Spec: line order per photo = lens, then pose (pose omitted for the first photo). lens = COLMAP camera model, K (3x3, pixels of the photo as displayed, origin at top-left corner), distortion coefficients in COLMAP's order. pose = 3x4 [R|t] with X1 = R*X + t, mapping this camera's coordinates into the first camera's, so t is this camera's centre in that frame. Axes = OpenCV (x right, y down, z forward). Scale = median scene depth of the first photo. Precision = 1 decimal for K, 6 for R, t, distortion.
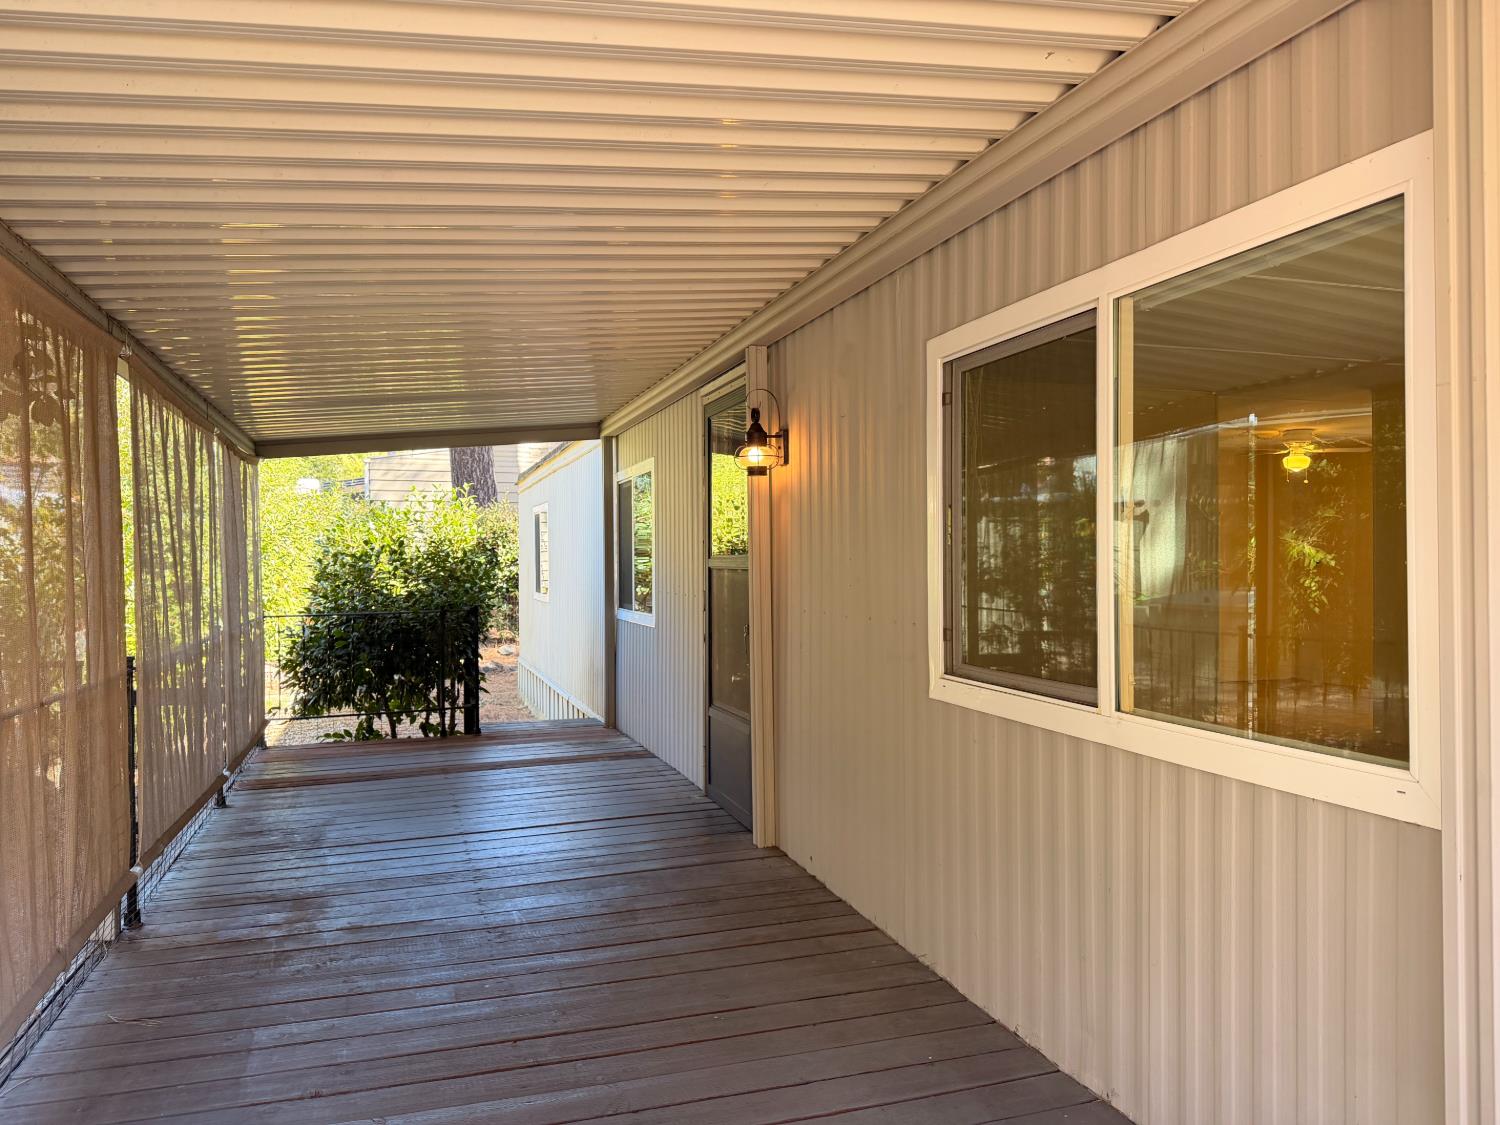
lens RADIAL K [[1060.7, 0, 750.0], [0, 1060.7, 562.5], [0, 0, 1]] dist [0.097187, -0.127331]
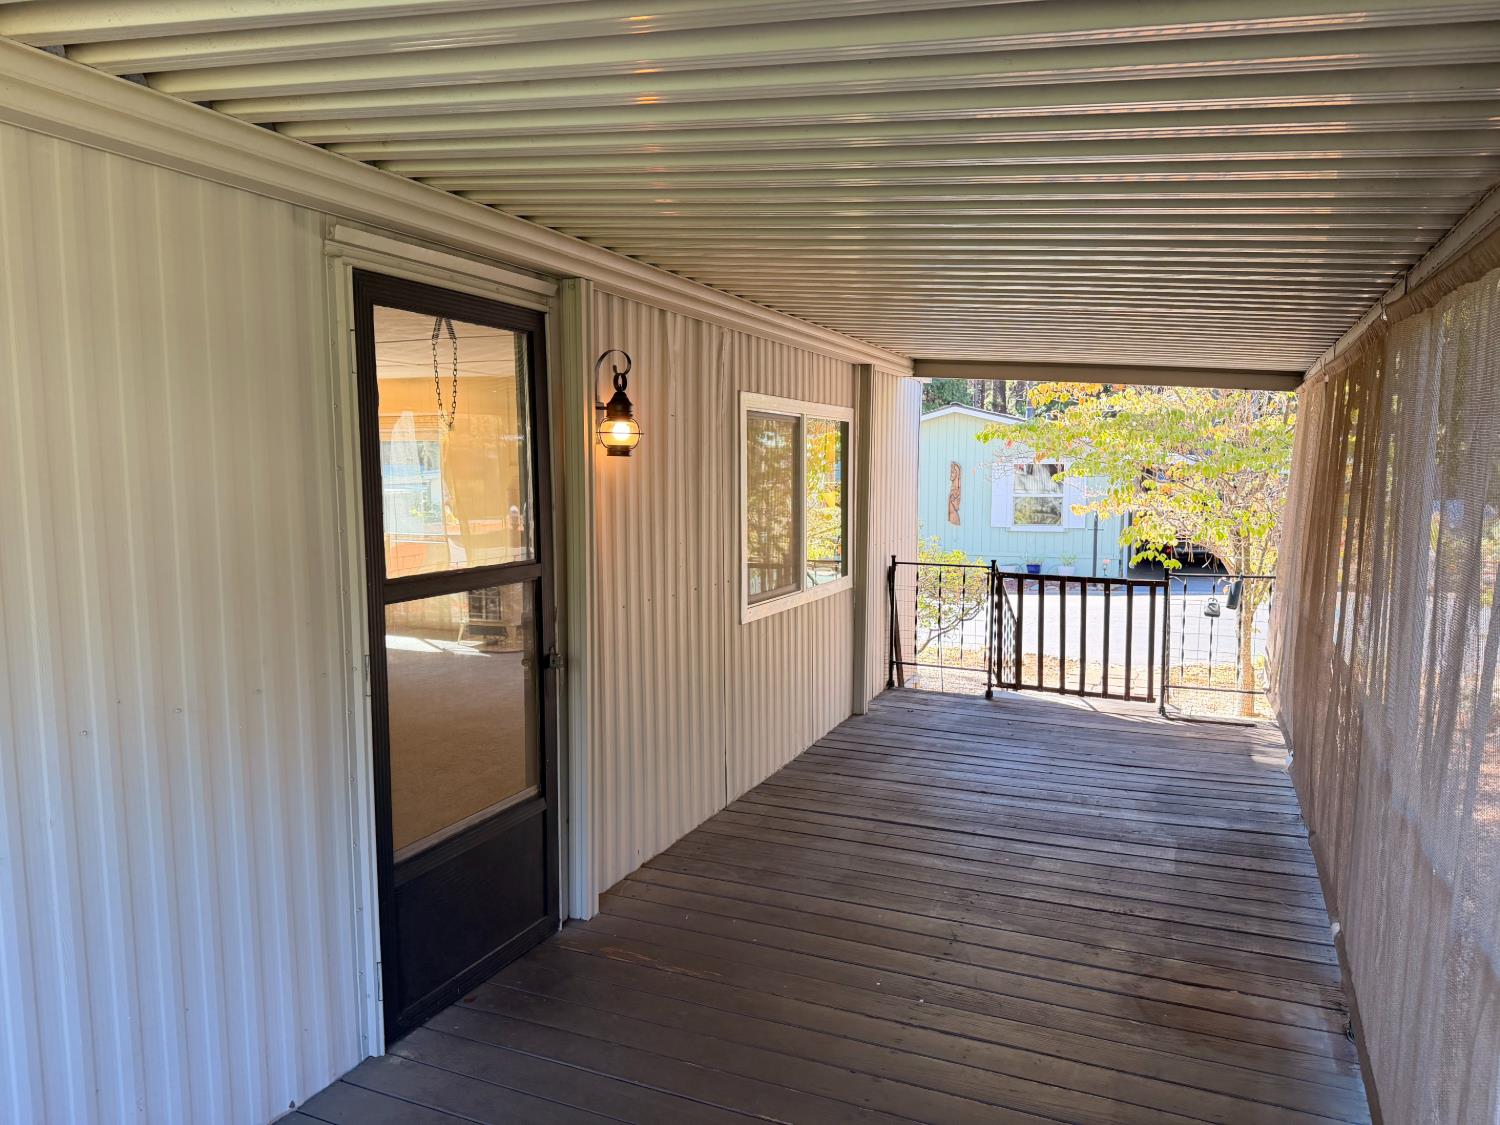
lens RADIAL K [[1060.7, 0, 750.0], [0, 1060.7, 562.5], [0, 0, 1]] dist [0.097187, -0.127331]
pose [[-0.743074, -0.047422, 0.667527, -0.901127], [0.012570, 0.996321, 0.084772, -0.098159], [-0.669091, 0.071382, -0.739745, 2.226352]]
